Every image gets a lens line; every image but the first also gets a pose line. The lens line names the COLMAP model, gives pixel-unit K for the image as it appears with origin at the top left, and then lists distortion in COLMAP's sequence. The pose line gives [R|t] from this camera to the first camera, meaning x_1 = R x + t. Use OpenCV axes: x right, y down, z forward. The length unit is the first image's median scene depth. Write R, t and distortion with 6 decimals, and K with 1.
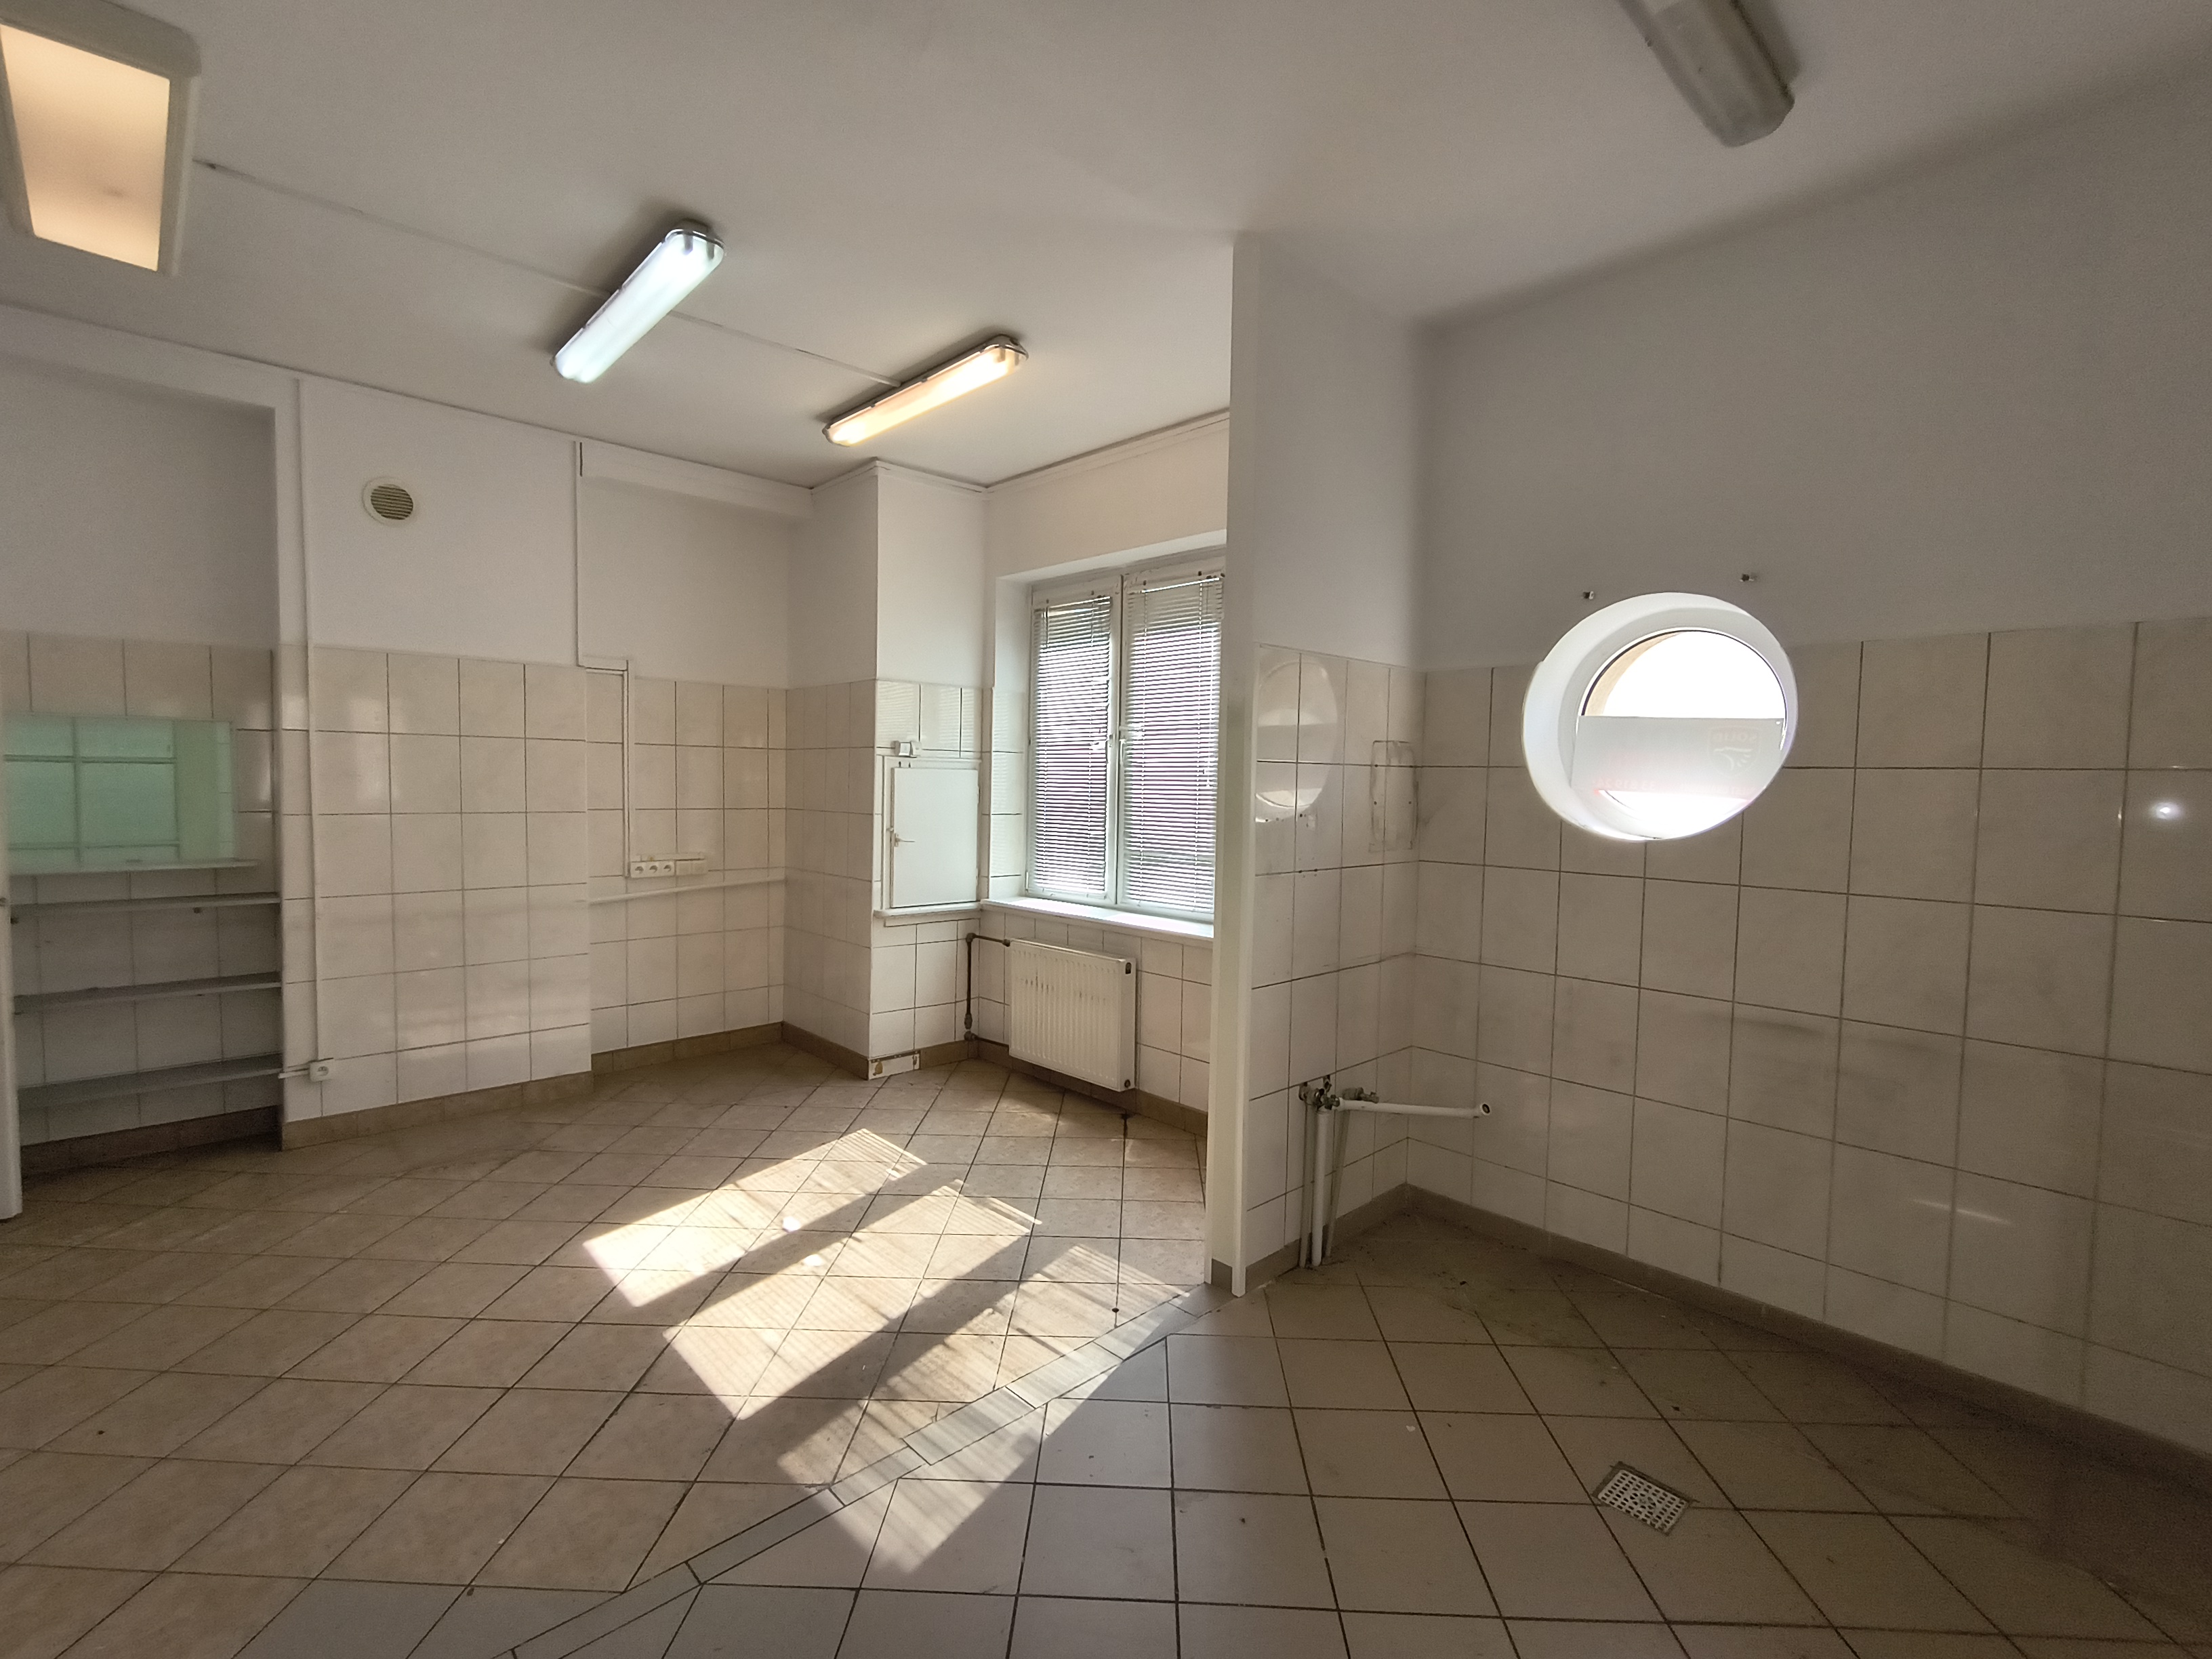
lens RADIAL K [[1004.1, 0, 1107.1], [0, 1004.1, 832.1], [0, 0, 1]] dist [0.001291, 0.001449]
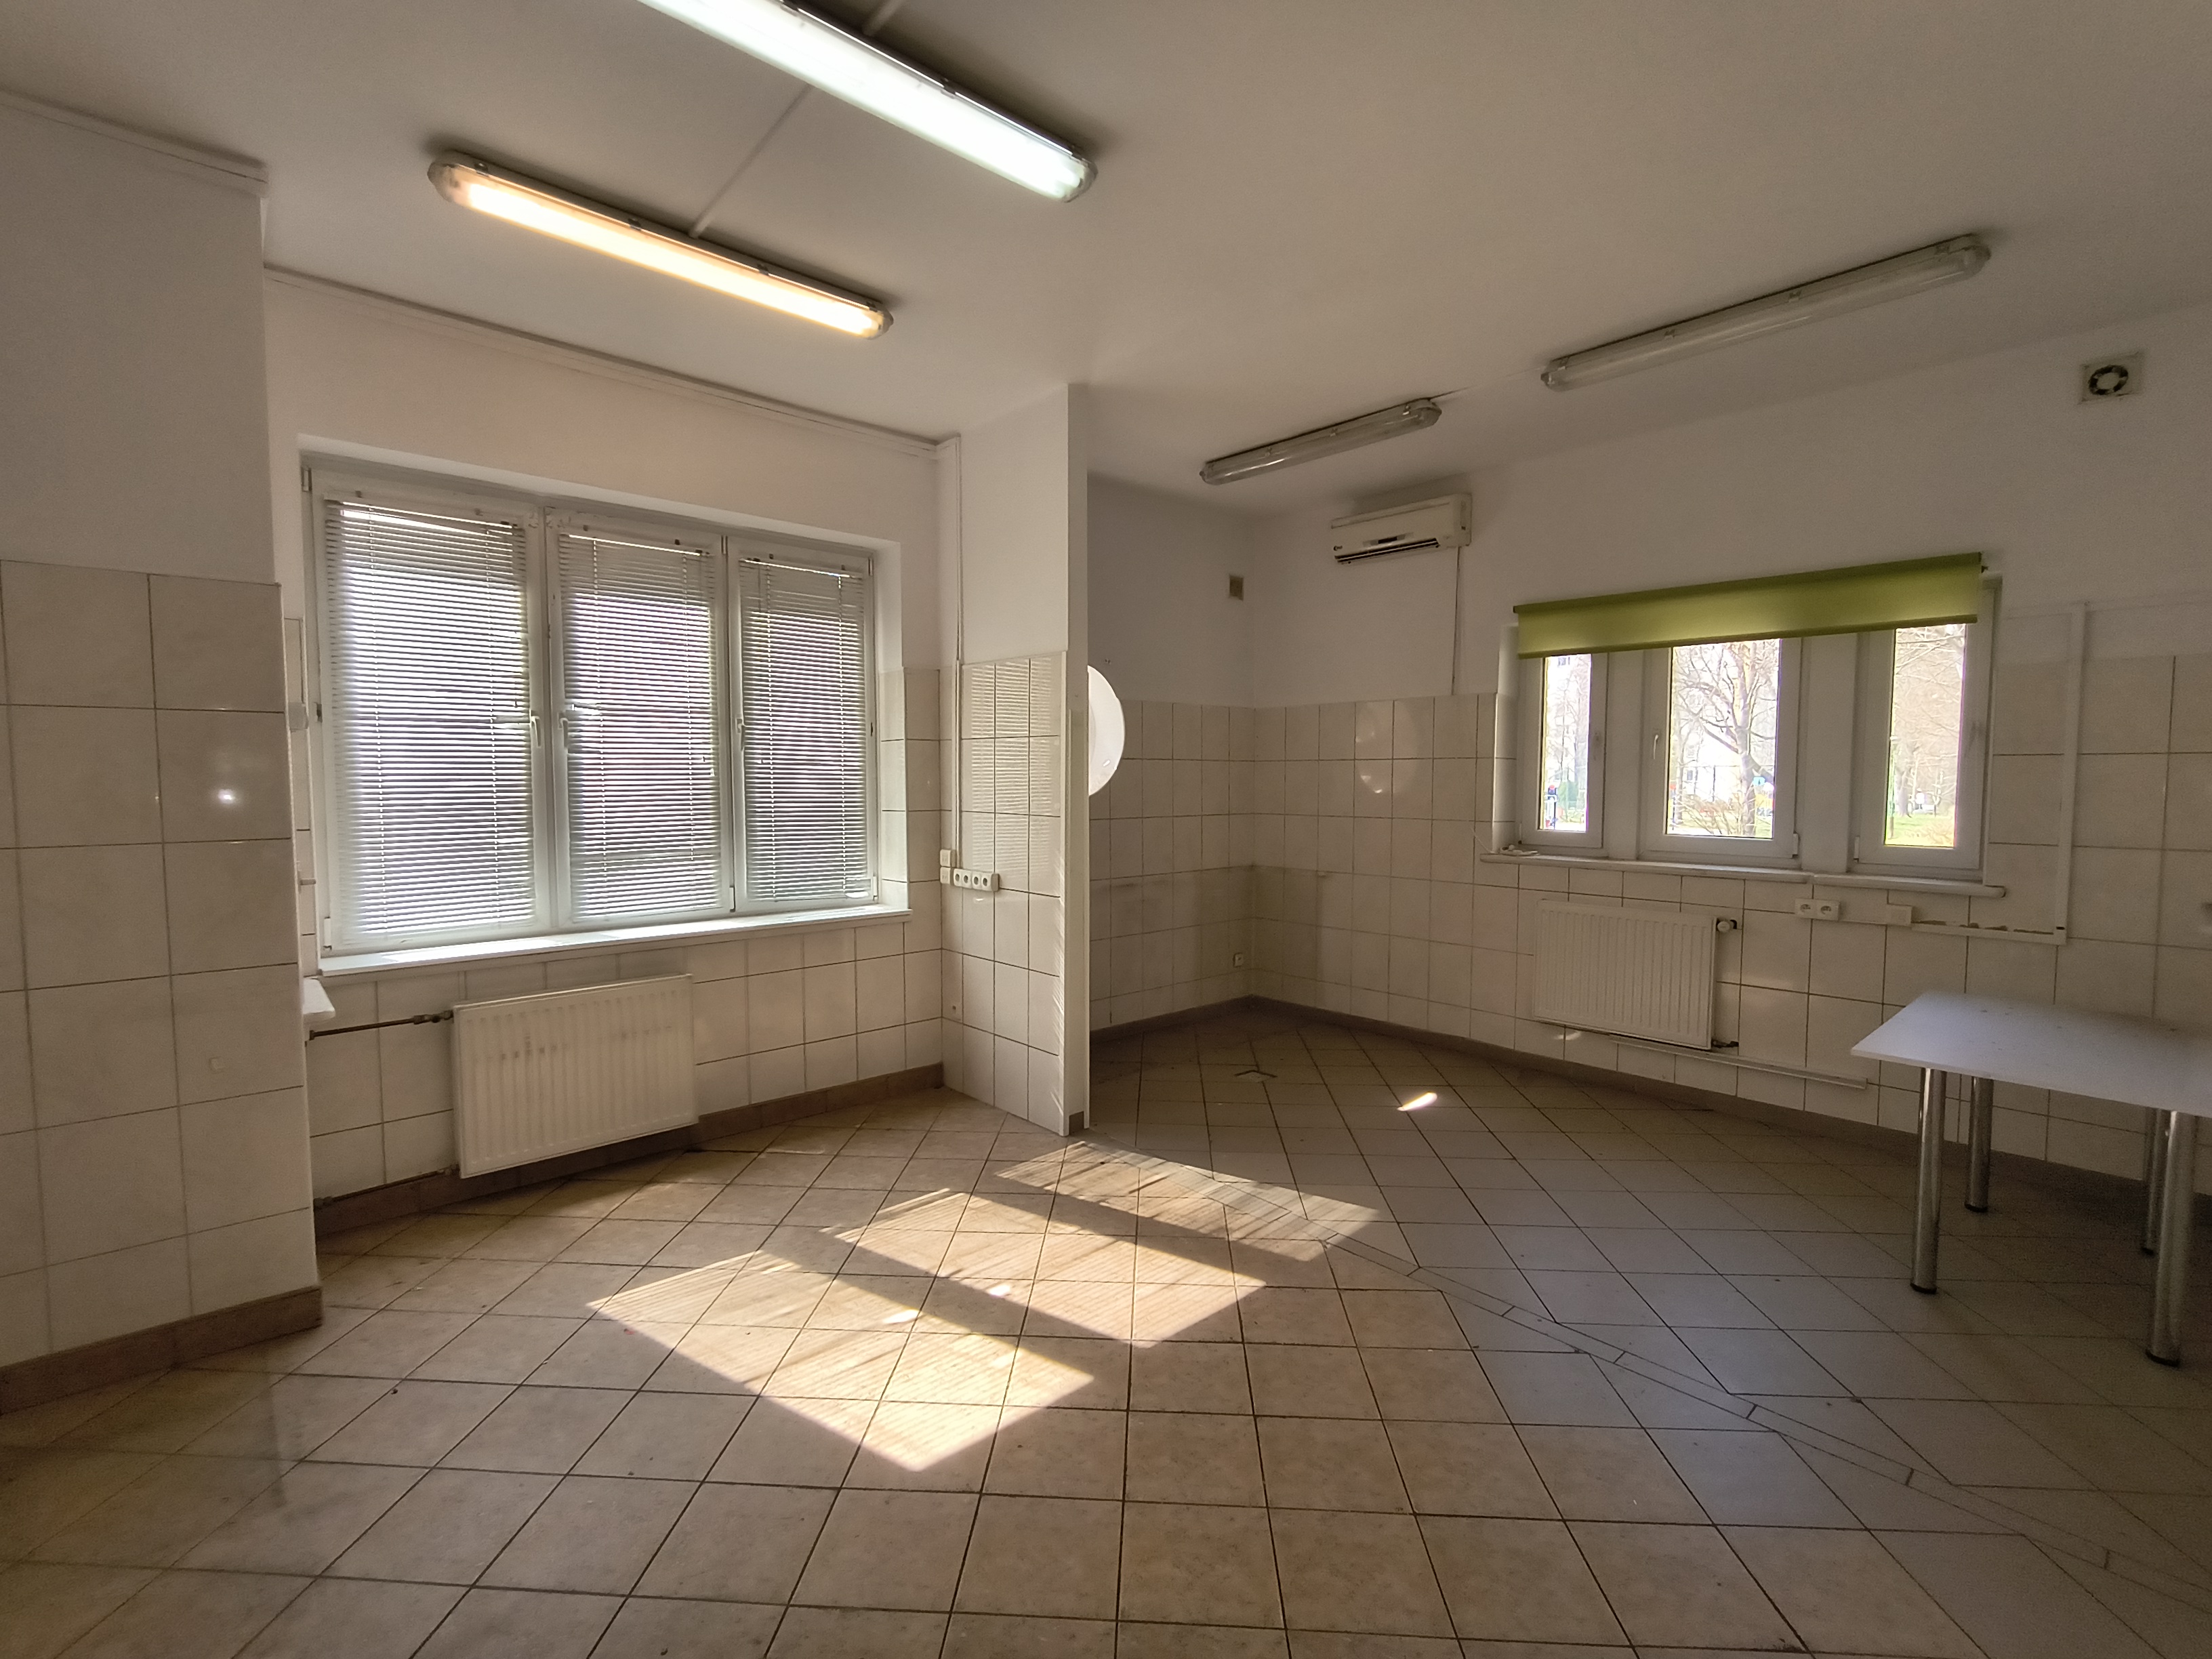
lens RADIAL K [[1004.1, 0, 1107.2], [0, 1004.1, 832.9], [0, 0, 1]] dist [0.001291, 0.001449]
pose [[0.009222, -0.066850, 0.997720, -1.167230], [0.054187, 0.996330, 0.066256, -0.045375], [-0.998488, 0.053453, 0.012811, 0.858225]]
